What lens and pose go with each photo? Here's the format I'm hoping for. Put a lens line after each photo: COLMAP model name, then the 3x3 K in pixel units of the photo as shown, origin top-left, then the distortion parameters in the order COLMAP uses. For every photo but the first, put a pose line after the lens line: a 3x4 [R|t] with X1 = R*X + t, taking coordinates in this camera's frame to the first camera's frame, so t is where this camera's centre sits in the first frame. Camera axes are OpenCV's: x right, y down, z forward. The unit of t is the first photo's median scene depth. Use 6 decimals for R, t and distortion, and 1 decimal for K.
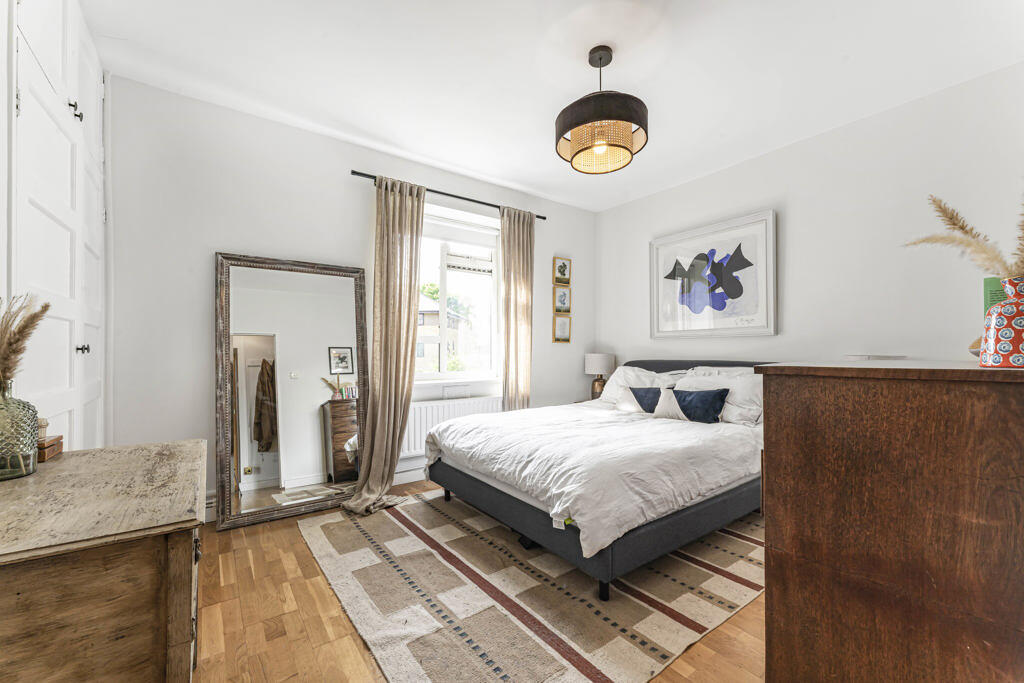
lens RADIAL K [[417.5, 0, 511.8], [0, 417.5, 351.8], [0, 0, 1]] dist [-0.000261, -0.000042]
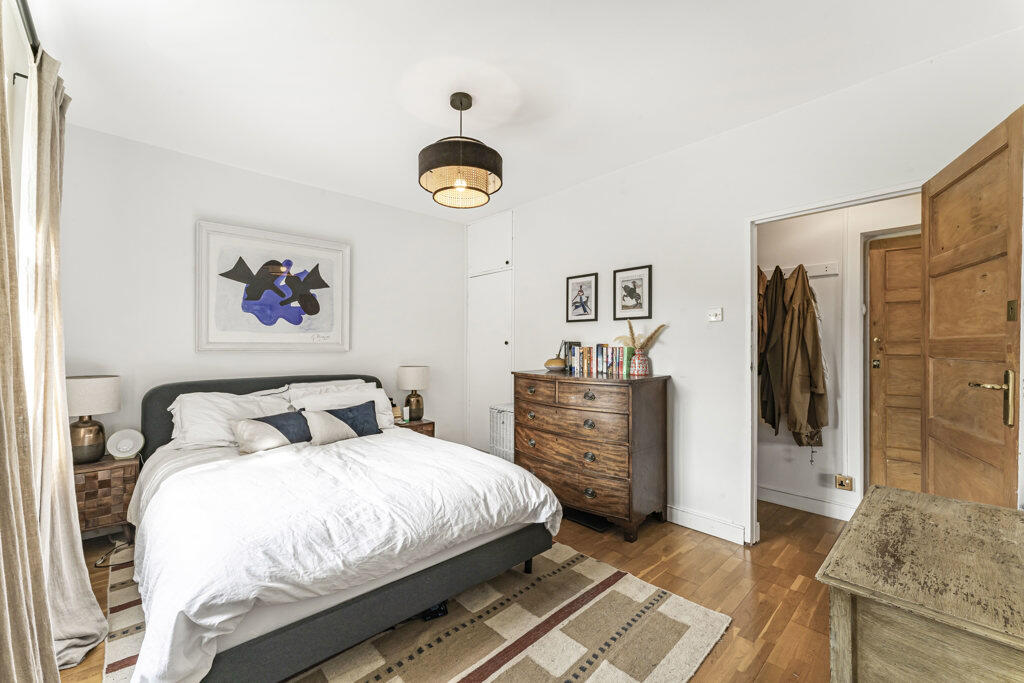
lens RADIAL K [[409.6, 0, 509.7], [0, 409.6, 343.6], [0, 0, 1]] dist [-0.000269, 0.000002]
pose [[-0.118350, 0.009400, 0.992927, -0.812570], [-0.000168, 0.999955, -0.009487, -0.072270], [-0.992972, -0.001290, -0.118343, 0.967599]]
